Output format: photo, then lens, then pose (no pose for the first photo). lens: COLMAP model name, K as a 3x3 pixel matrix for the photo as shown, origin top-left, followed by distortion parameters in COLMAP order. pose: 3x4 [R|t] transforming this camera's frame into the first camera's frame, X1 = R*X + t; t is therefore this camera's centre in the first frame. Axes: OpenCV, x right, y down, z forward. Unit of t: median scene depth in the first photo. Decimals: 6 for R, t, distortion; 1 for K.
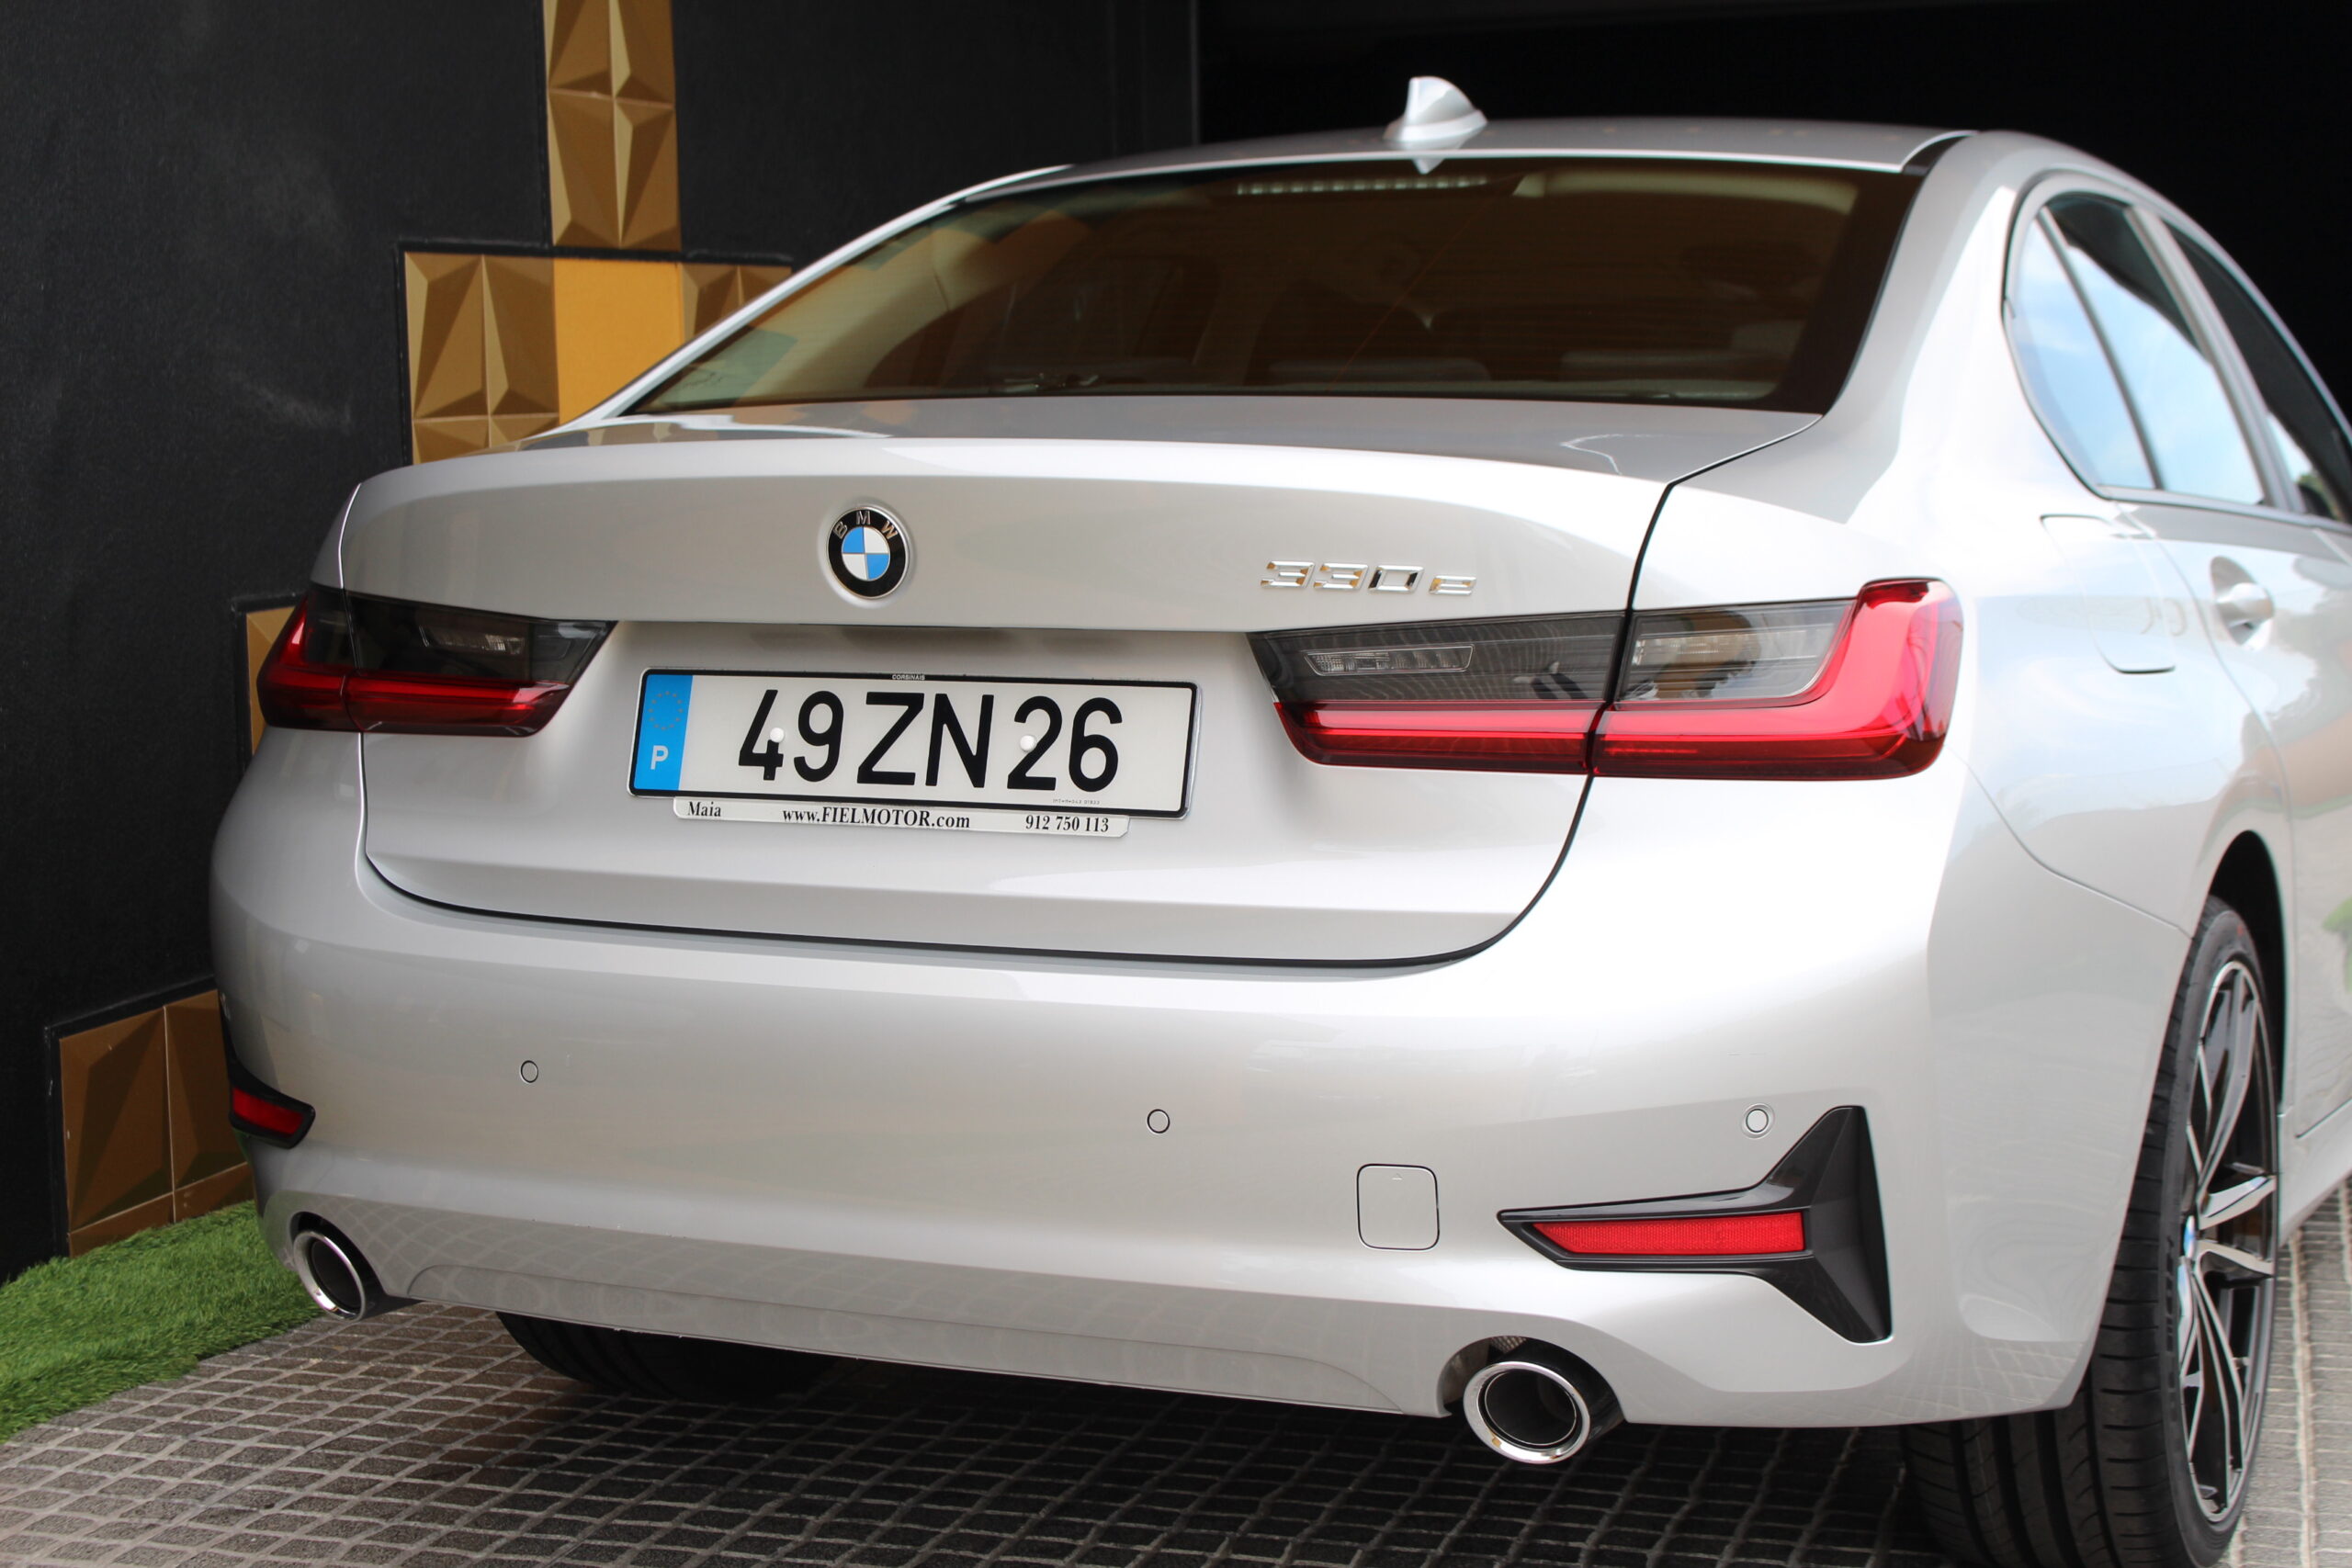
lens RADIAL K [[3815.4, 0, 1176.0], [0, 3815.4, 784.0], [0, 0, 1]] dist [-0.025462, -0.084916]
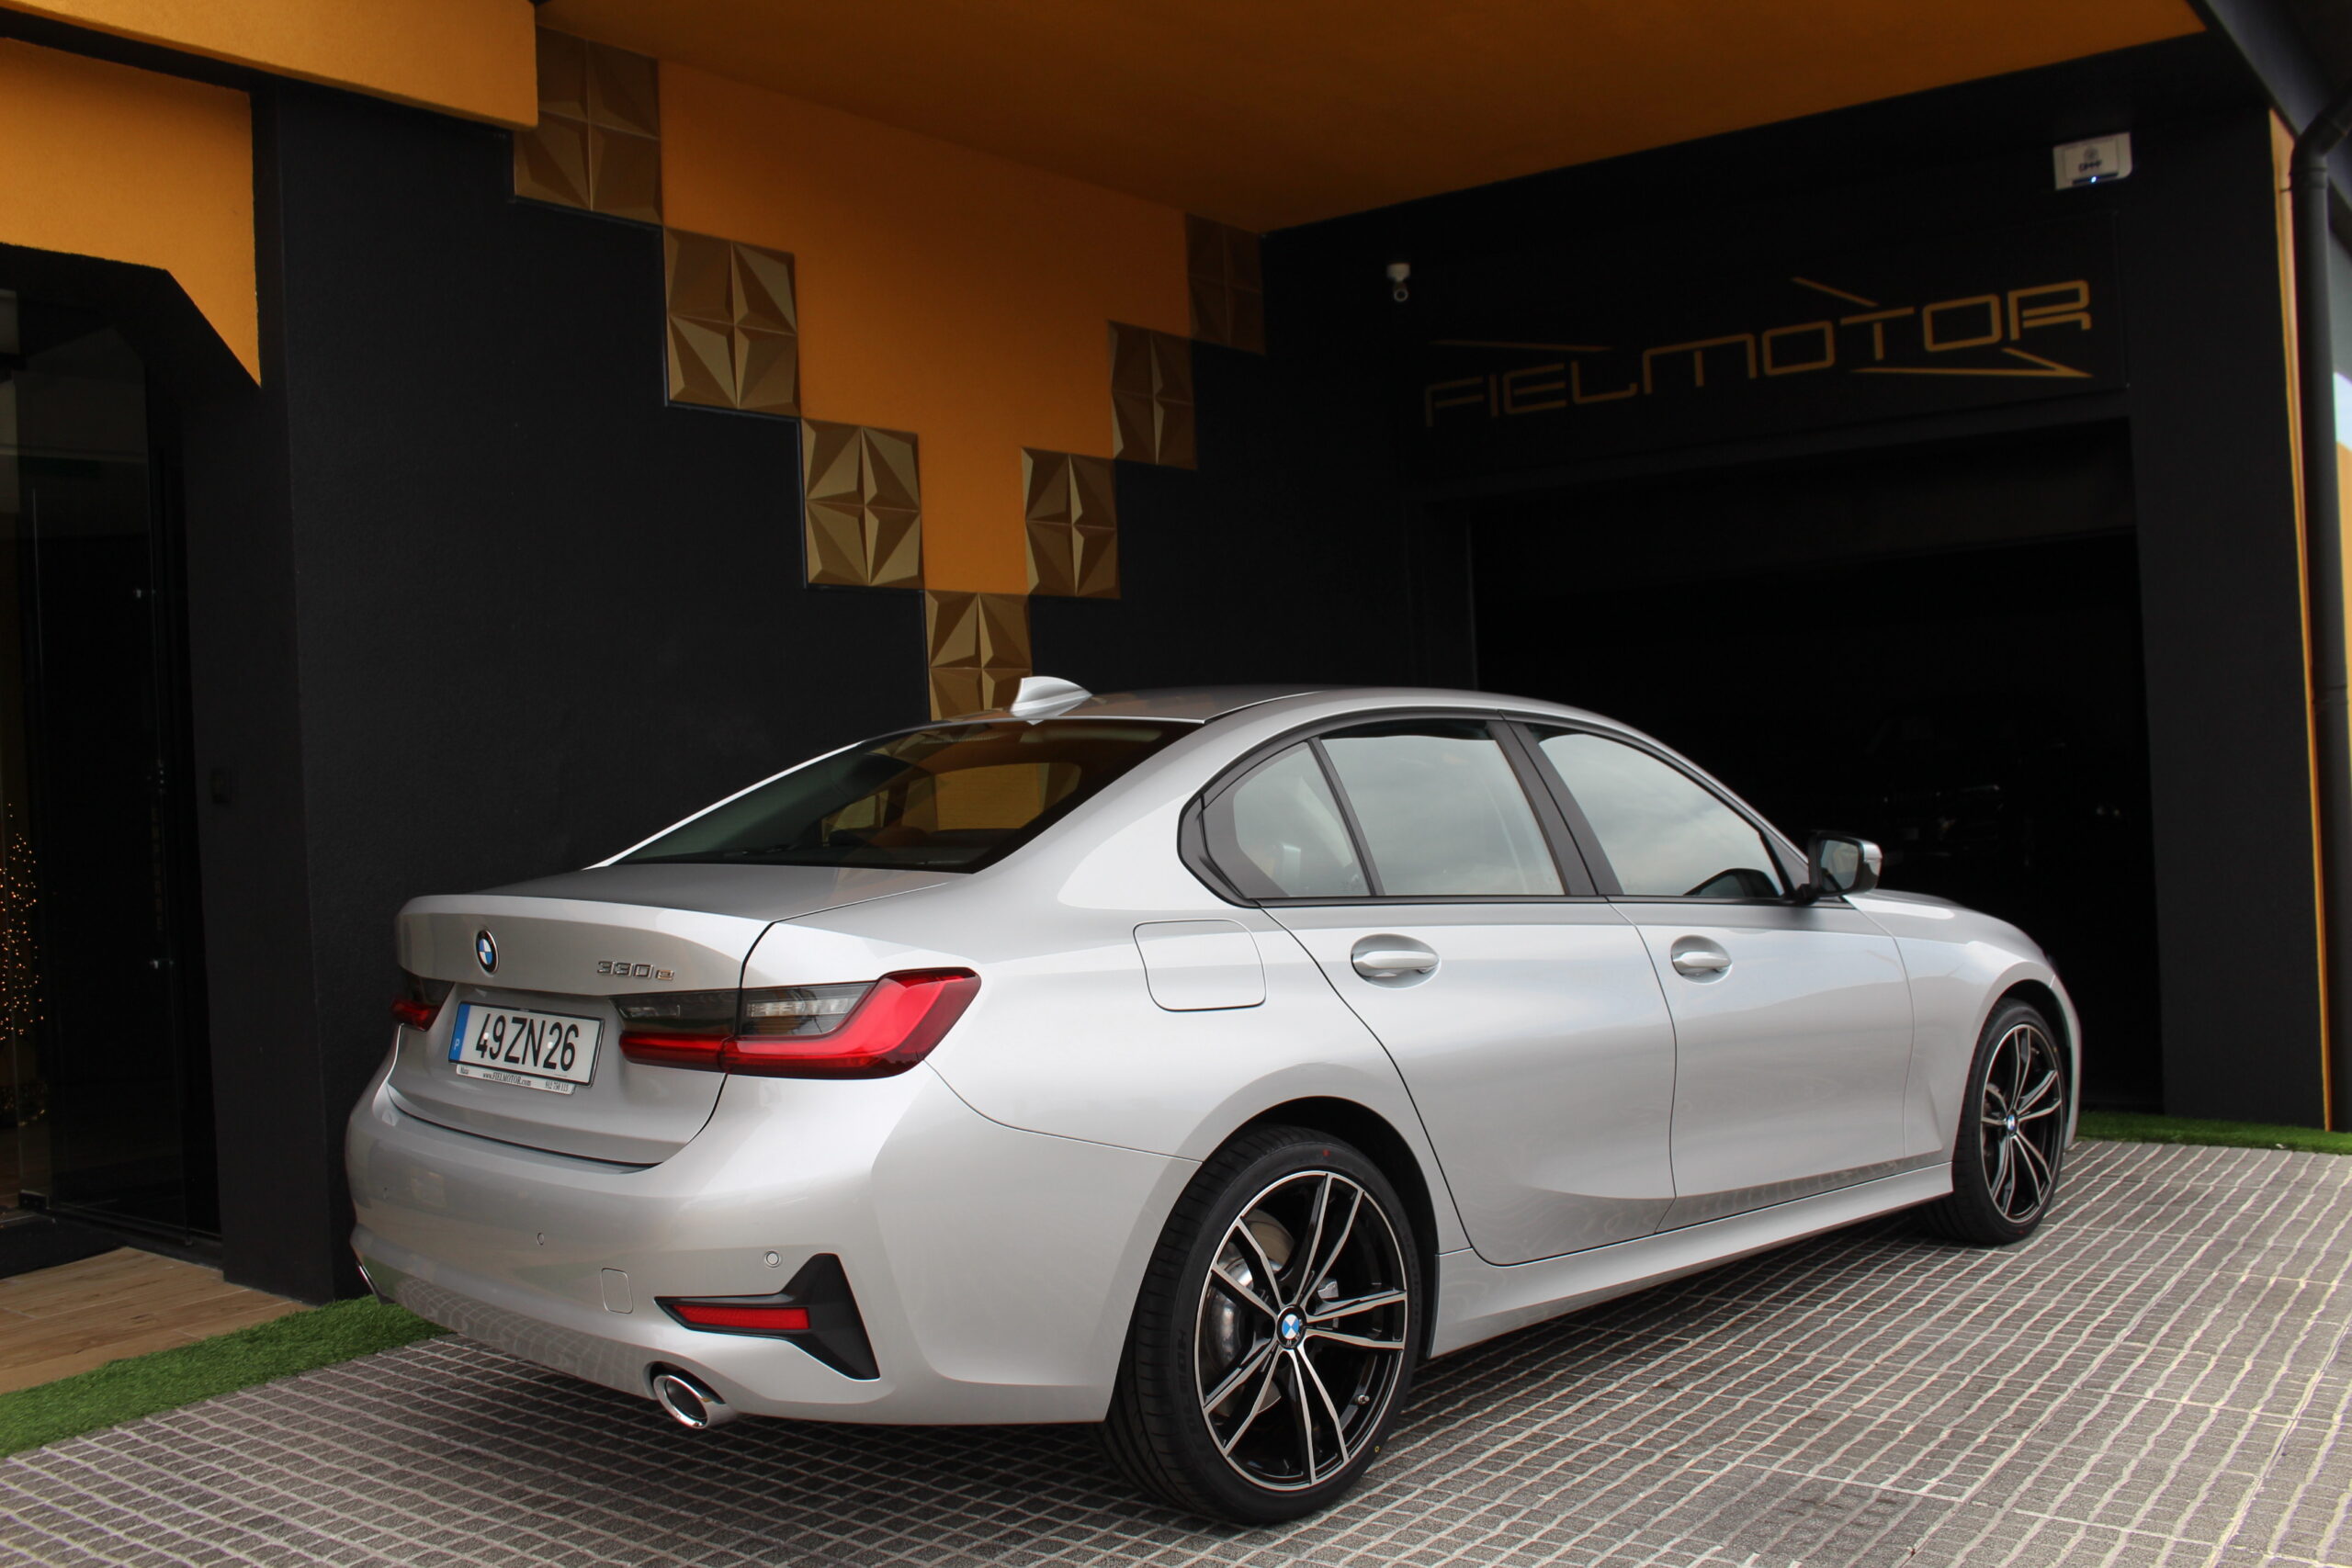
lens RADIAL K [[2104.6, 0, 1176.0], [0, 2104.6, 784.0], [0, 0, 1]] dist [-0.138872, 0.000375]
pose [[0.936065, -0.026119, -0.350857, 0.667936], [-0.005757, 0.995970, -0.089503, -0.052841], [0.351780, 0.085801, 0.932142, 0.076848]]
